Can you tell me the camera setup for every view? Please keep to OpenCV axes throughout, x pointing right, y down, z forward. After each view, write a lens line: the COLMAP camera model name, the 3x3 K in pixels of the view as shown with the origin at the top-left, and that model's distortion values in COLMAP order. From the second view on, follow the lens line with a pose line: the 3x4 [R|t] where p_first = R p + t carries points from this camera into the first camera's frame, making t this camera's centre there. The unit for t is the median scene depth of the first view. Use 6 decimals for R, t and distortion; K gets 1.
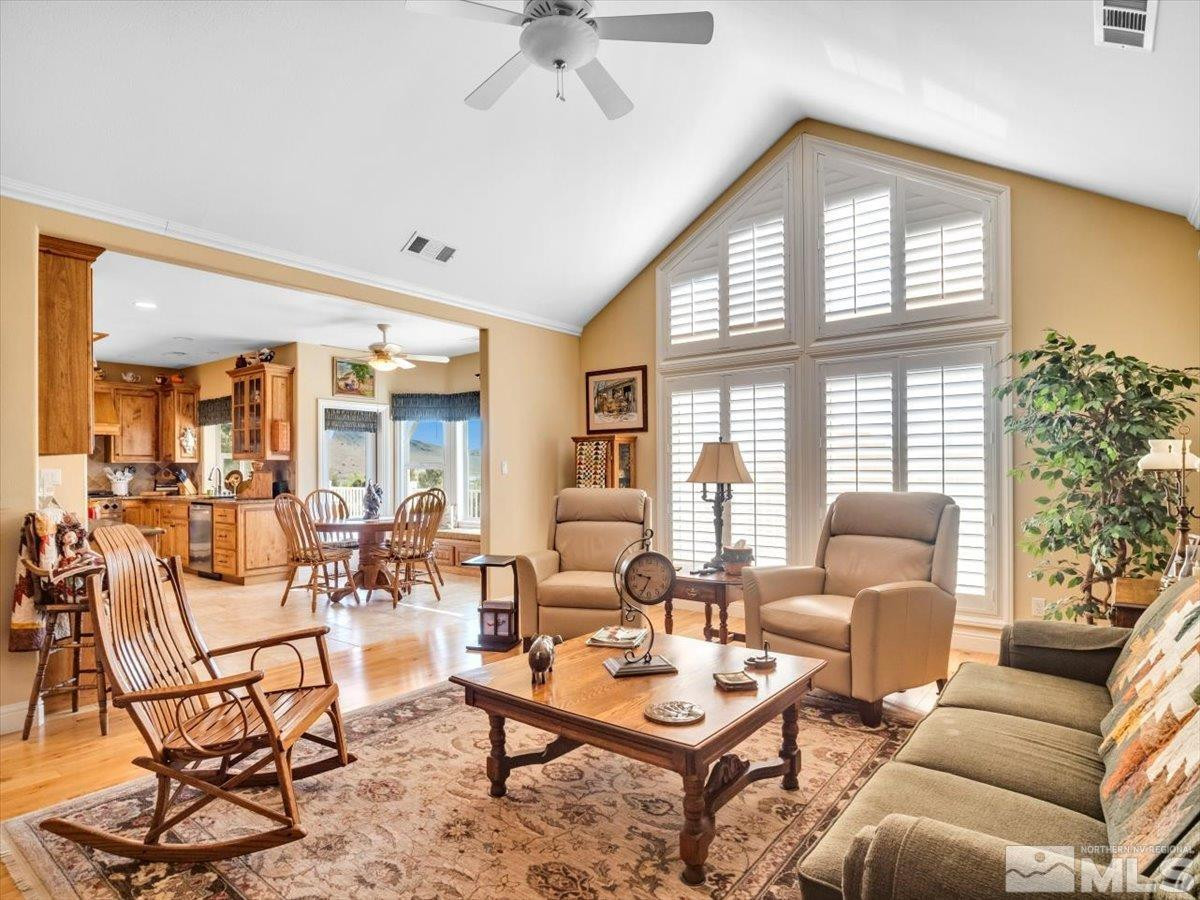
lens RADIAL K [[662.0, 0, 583.8], [0, 662.0, 471.0], [0, 0, 1]] dist [-0.006594, -0.000496]
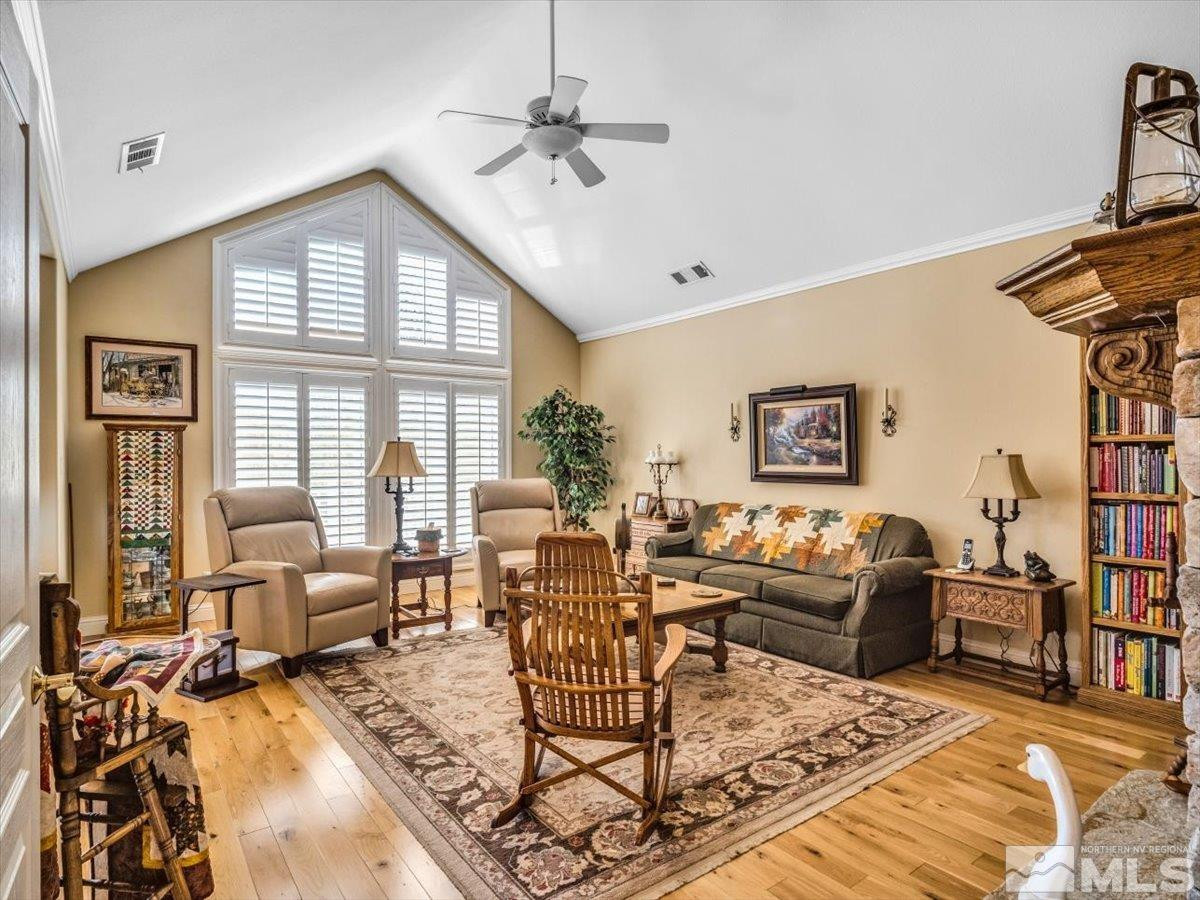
lens RADIAL K [[661.1, 0, 590.4], [0, 661.1, 453.5], [0, 0, 1]] dist [-0.001385, -0.000316]
pose [[0.258893, 0.011230, 0.965841, -0.711566], [0.006456, 0.999890, -0.013356, -0.003752], [-0.965884, 0.009693, 0.258792, 0.329407]]
